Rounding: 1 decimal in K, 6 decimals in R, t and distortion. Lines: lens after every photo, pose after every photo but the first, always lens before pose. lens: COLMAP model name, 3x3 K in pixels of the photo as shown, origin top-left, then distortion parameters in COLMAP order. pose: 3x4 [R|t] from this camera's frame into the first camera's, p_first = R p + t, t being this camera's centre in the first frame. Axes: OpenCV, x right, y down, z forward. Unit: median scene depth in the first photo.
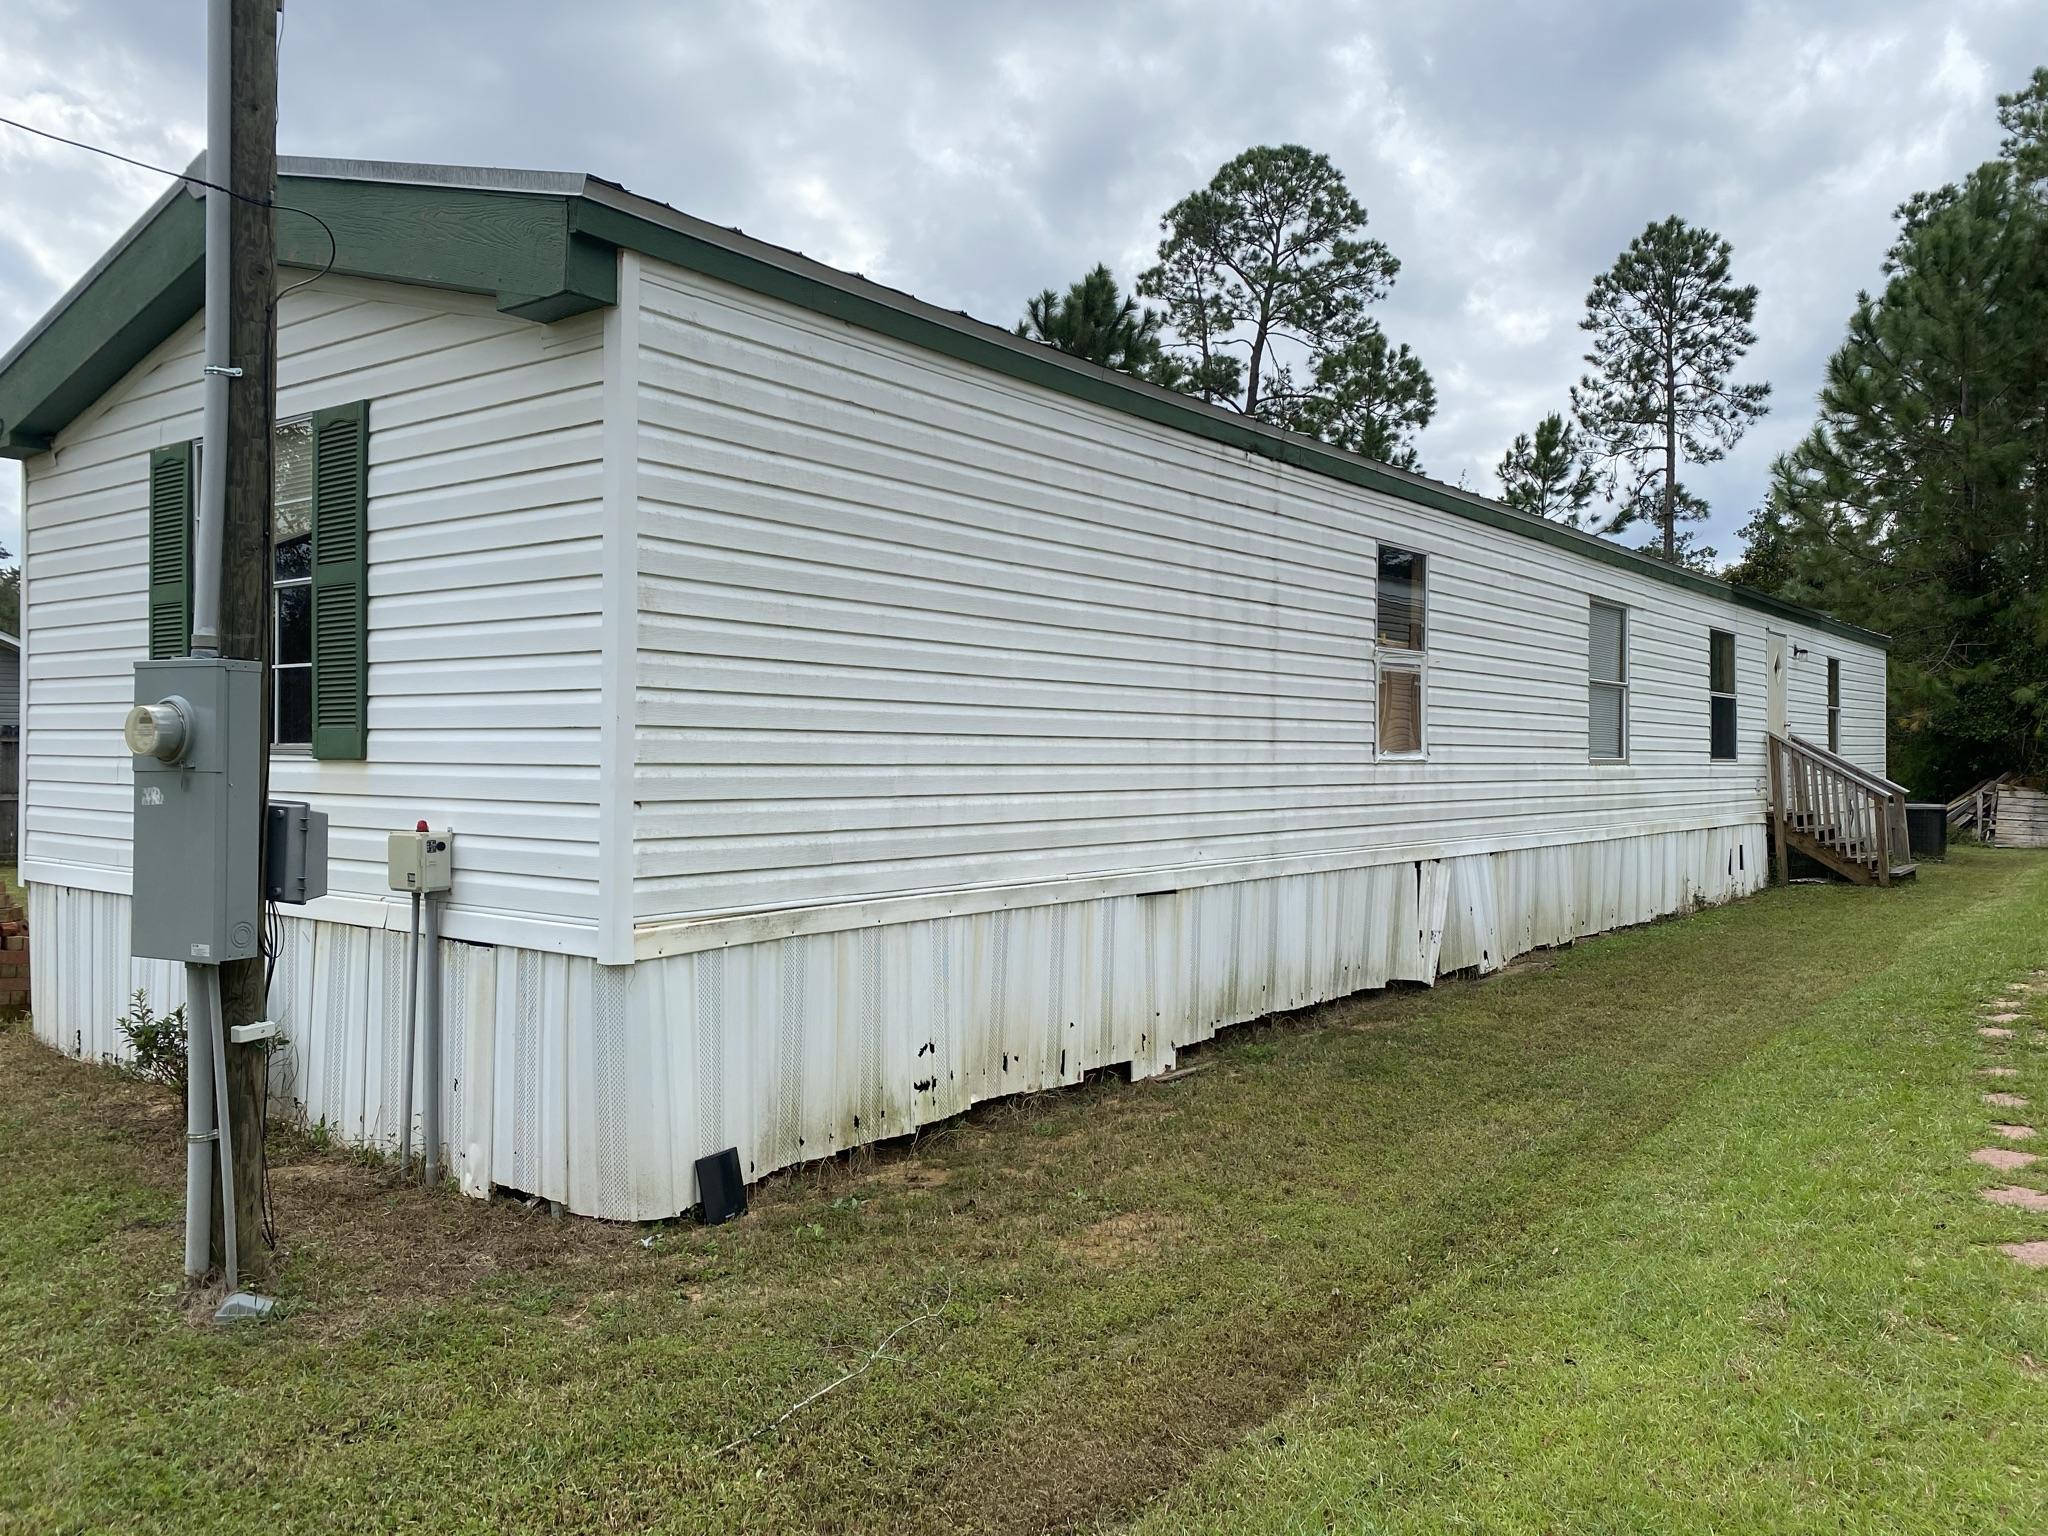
lens RADIAL K [[1561.6, 0, 1024.0], [0, 1561.6, 768.0], [0, 0, 1]] dist [0.041442, -0.046074]
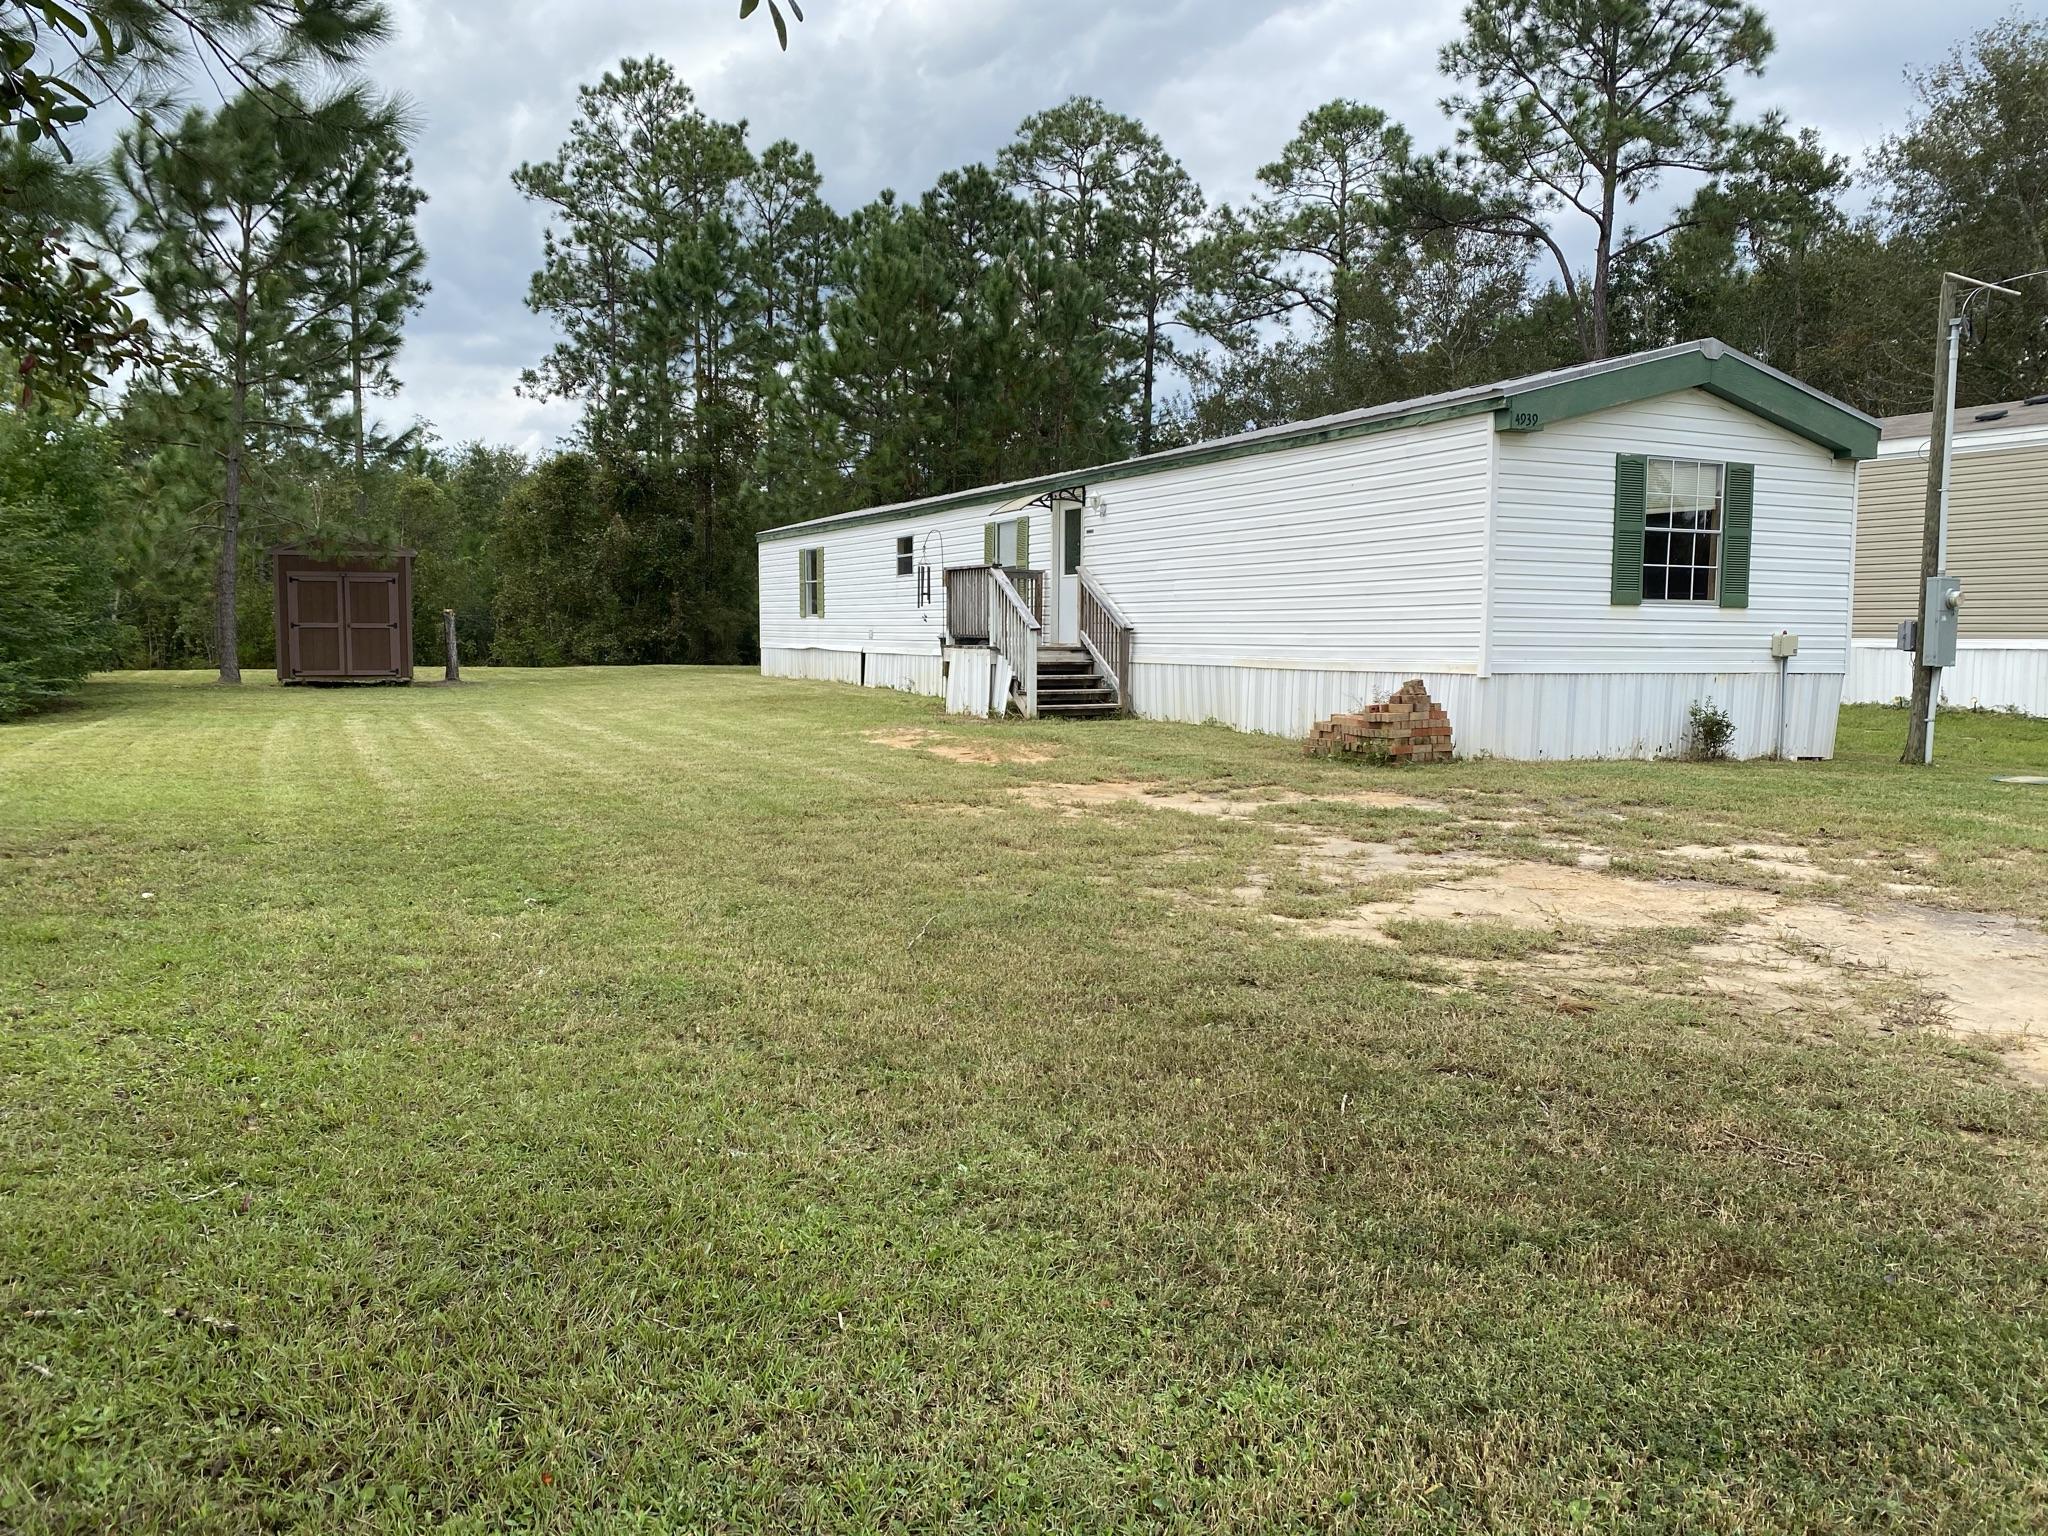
lens RADIAL K [[1602.0, 0, 1025.4], [0, 1602.0, 749.3], [0, 0, 1]] dist [0.011710, -0.004651]
pose [[0.446284, -0.067816, 0.892318, -0.375880], [0.002839, 0.997227, 0.074369, 0.003185], [-0.894887, -0.030656, 0.445239, 0.101819]]
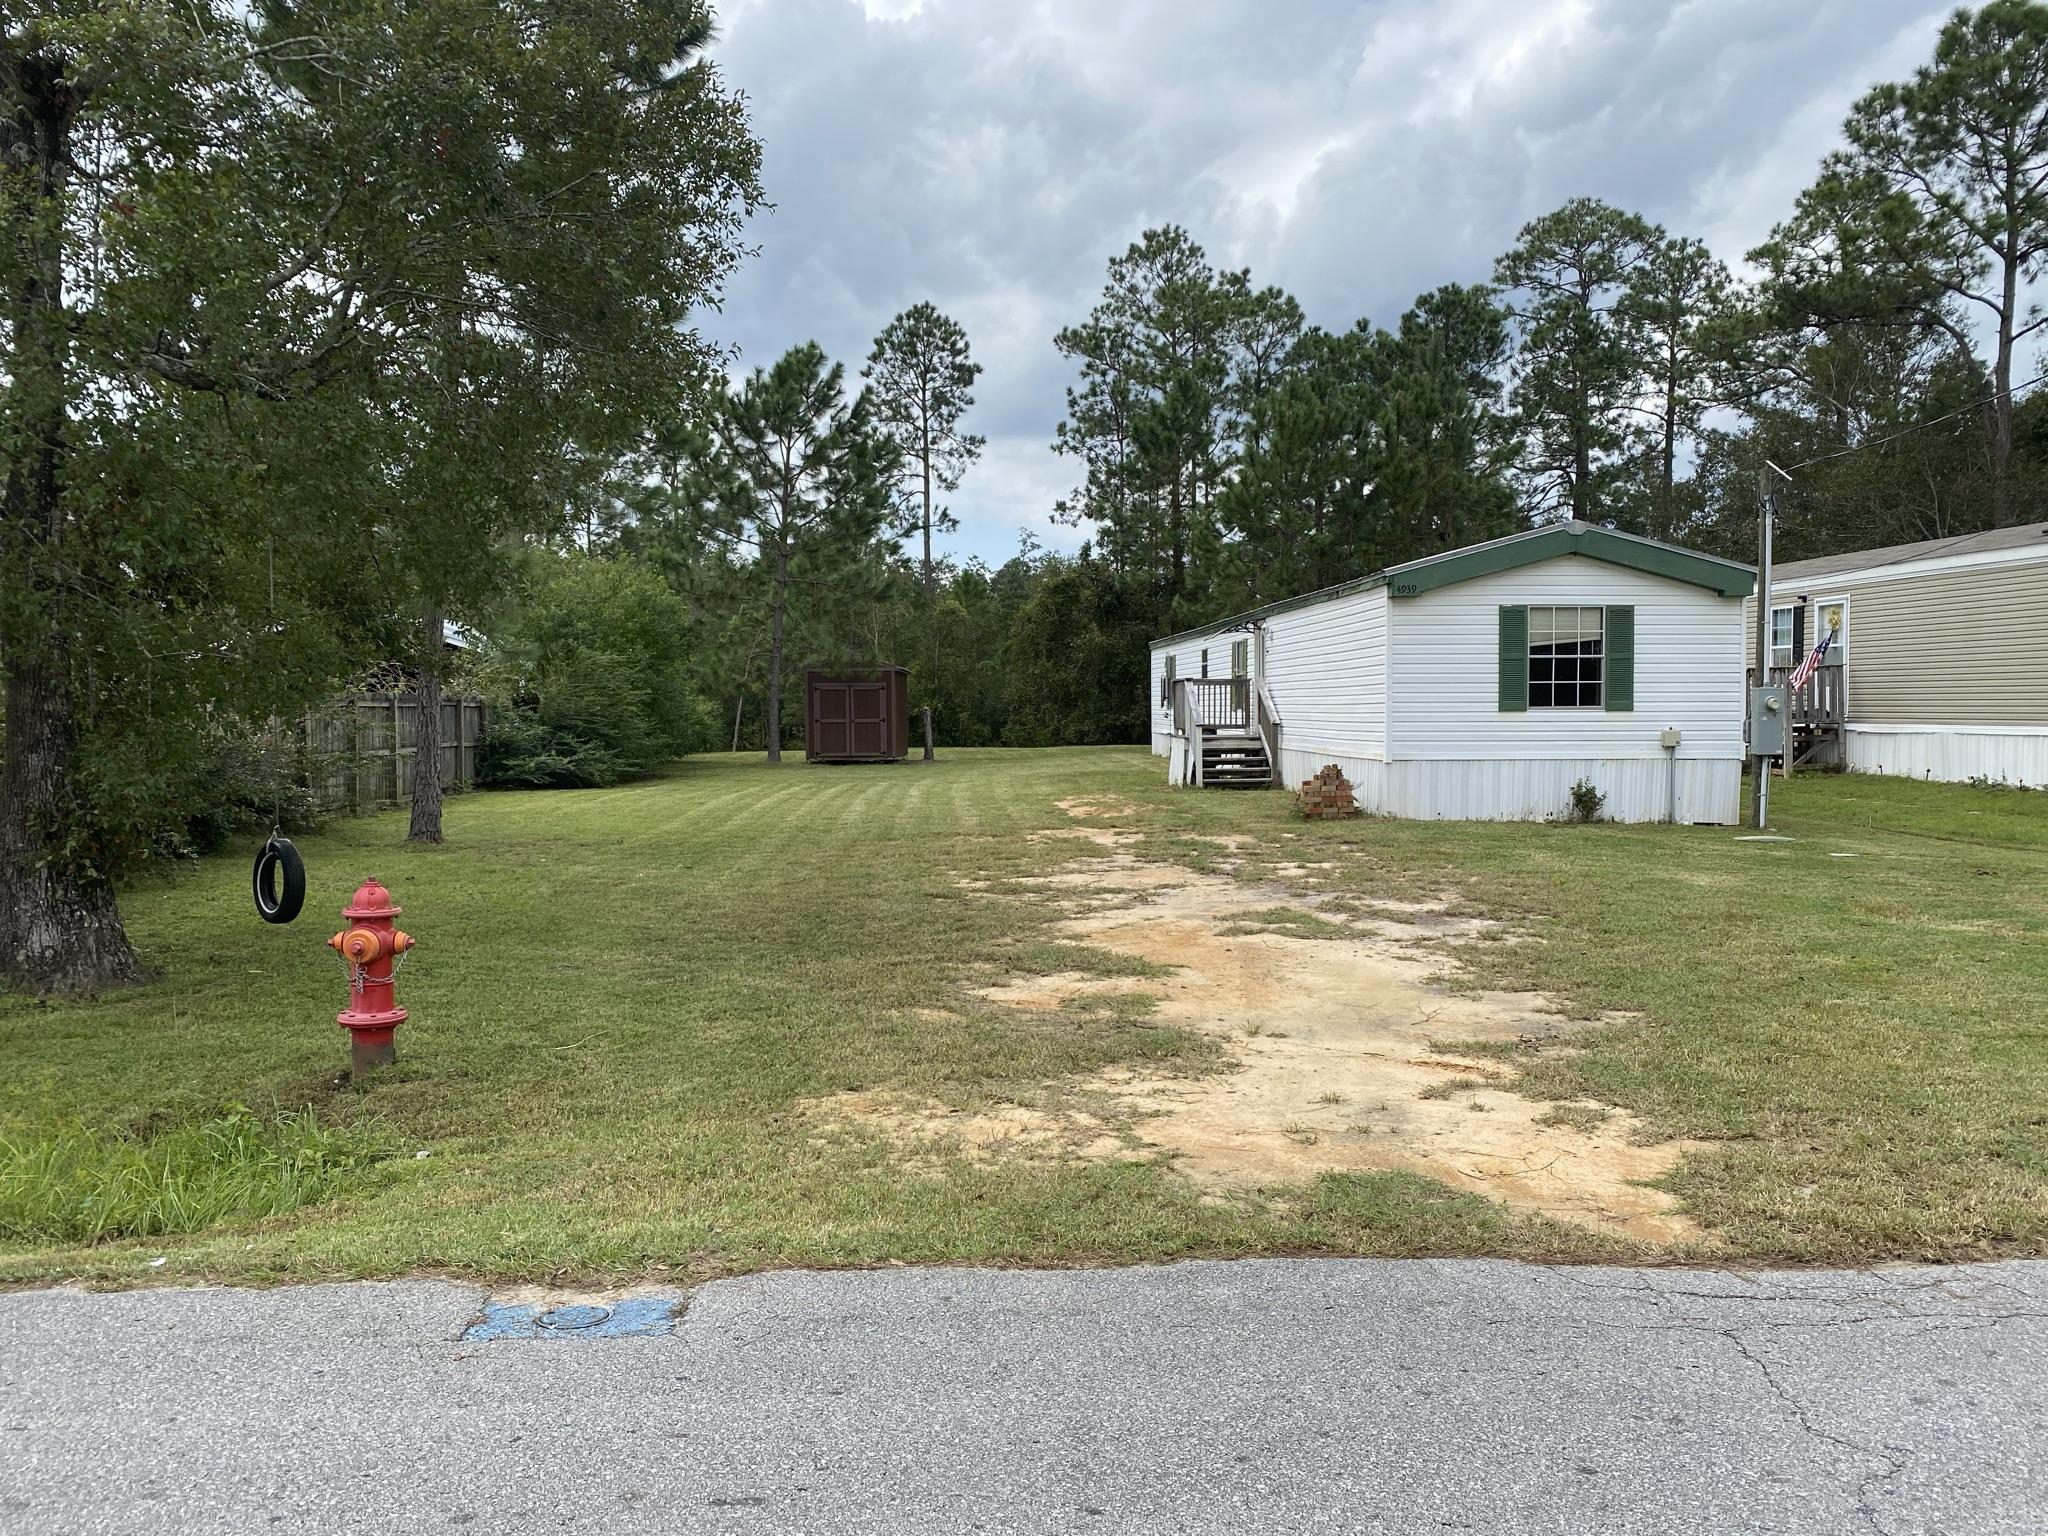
lens RADIAL K [[1582.8, 0, 1008.0], [0, 1582.8, 808.3], [0, 0, 1]] dist [0.005259, -0.014400]
pose [[0.761759, -0.052815, 0.645705, -0.426267], [0.016408, 0.997925, 0.062268, -0.003385], [-0.647653, -0.036838, 0.761044, -0.087209]]
